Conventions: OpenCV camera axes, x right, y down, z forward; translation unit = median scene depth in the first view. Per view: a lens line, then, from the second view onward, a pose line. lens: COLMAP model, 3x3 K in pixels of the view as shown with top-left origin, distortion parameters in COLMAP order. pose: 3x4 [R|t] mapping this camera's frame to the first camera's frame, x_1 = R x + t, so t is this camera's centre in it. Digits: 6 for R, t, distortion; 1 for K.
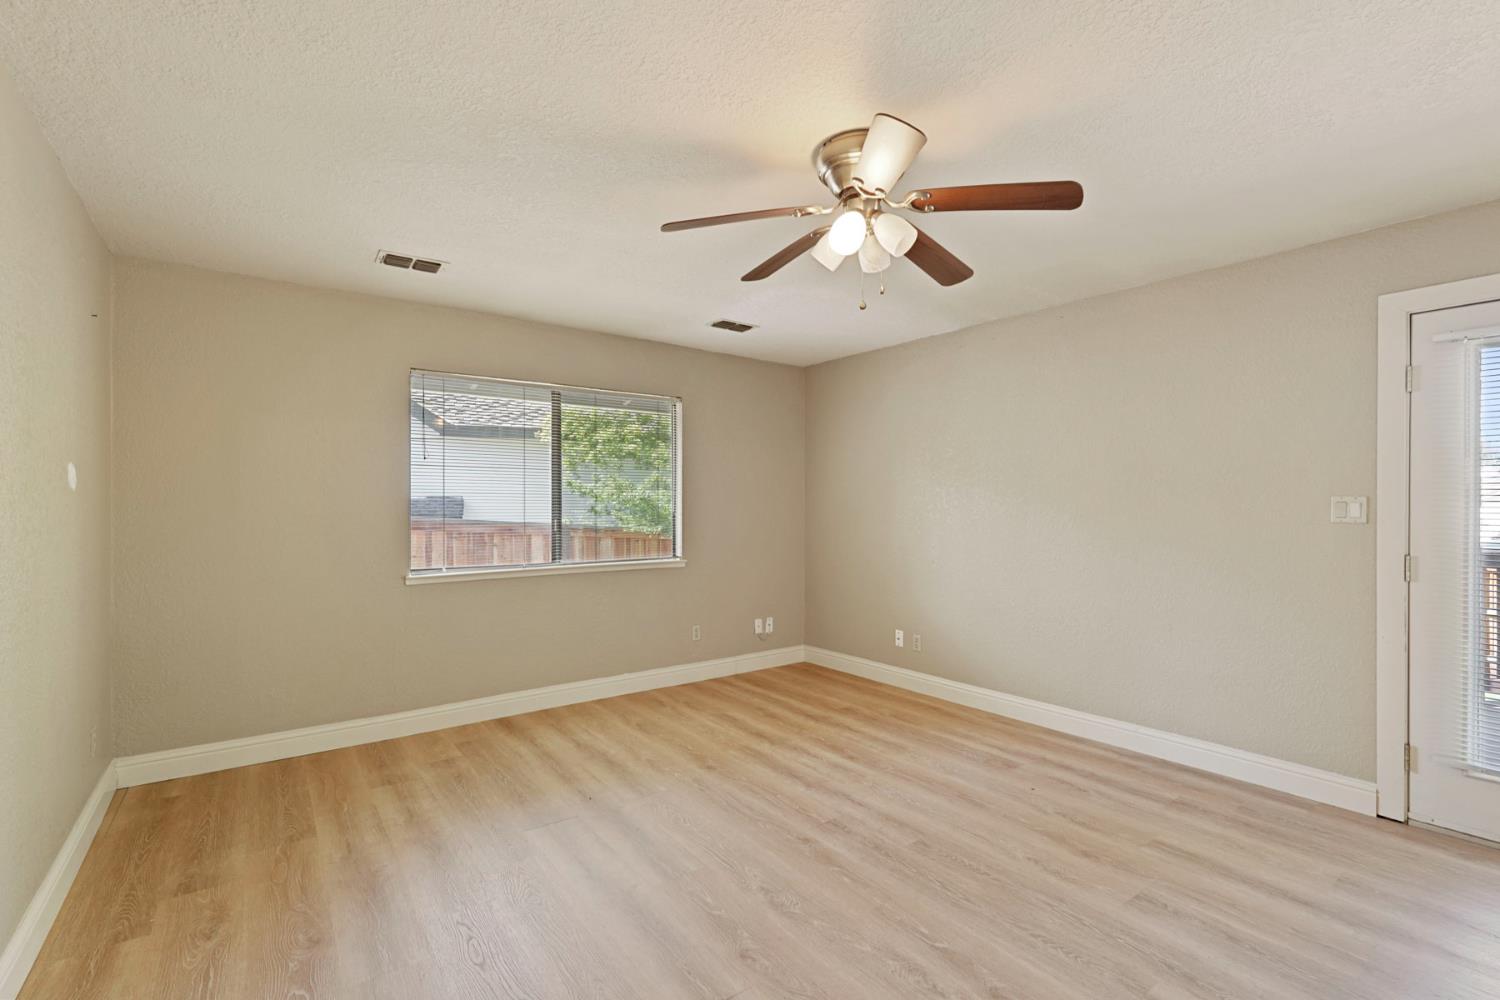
lens RADIAL K [[684.8, 0, 750.0], [0, 684.8, 500.0], [0, 0, 1]] dist [-0.002033, 0.000049]
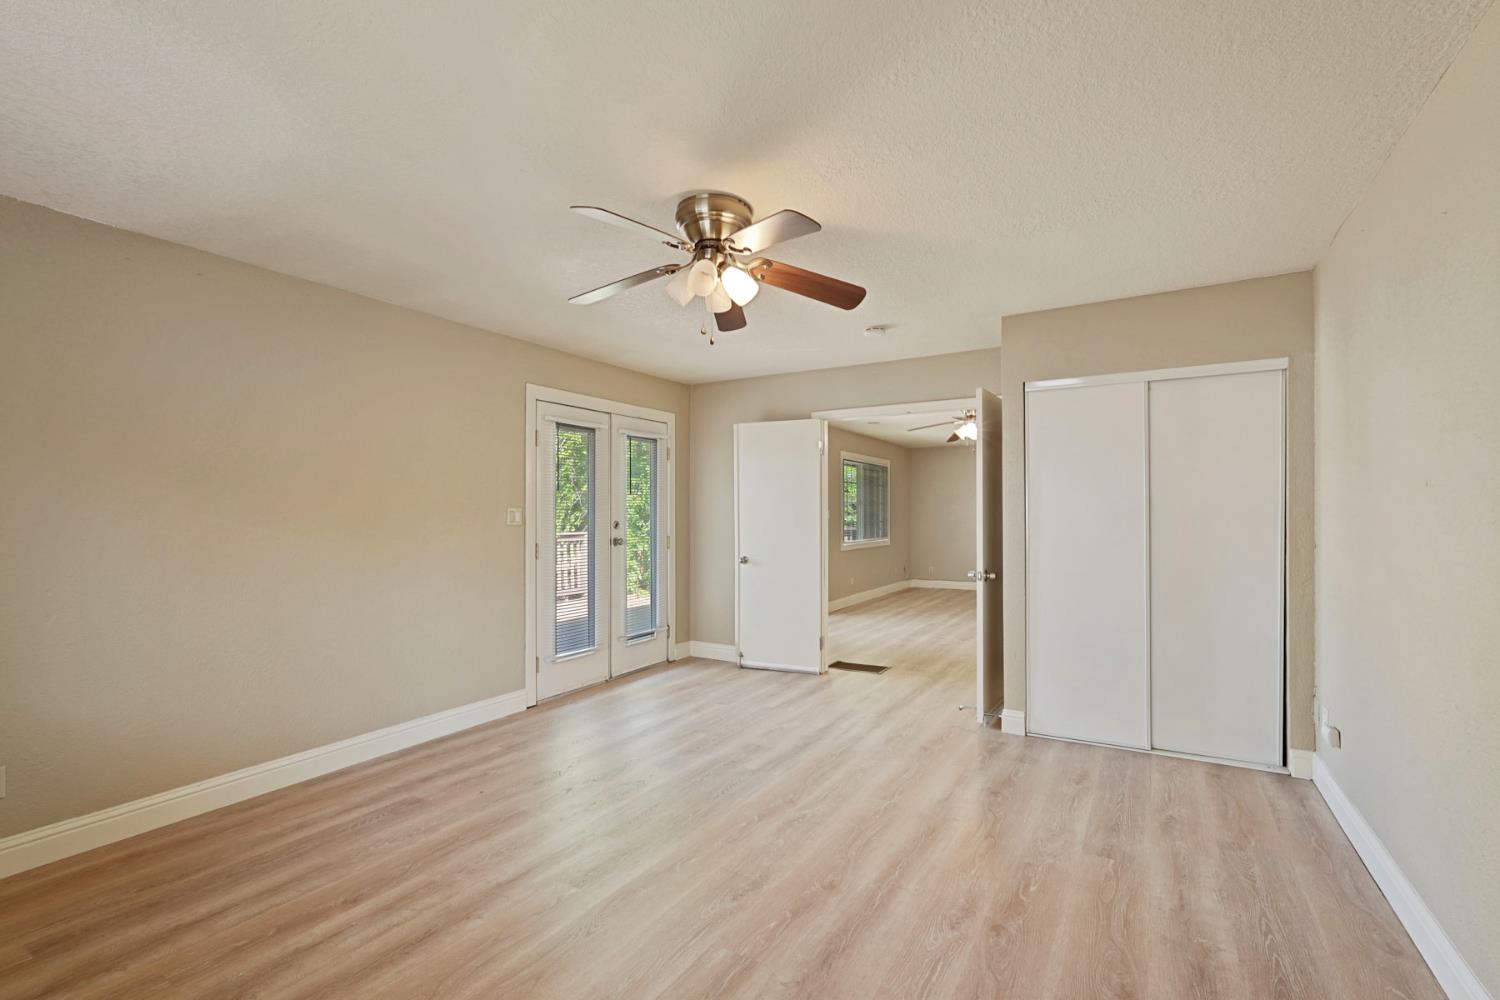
lens RADIAL K [[684.8, 0, 750.0], [0, 684.8, 500.0], [0, 0, 1]] dist [-0.002033, 0.000049]
pose [[-0.393335, 0.019563, 0.919187, -0.619605], [-0.003401, 0.999736, -0.022733, 0.008133], [-0.919389, -0.012068, -0.393164, 0.932519]]
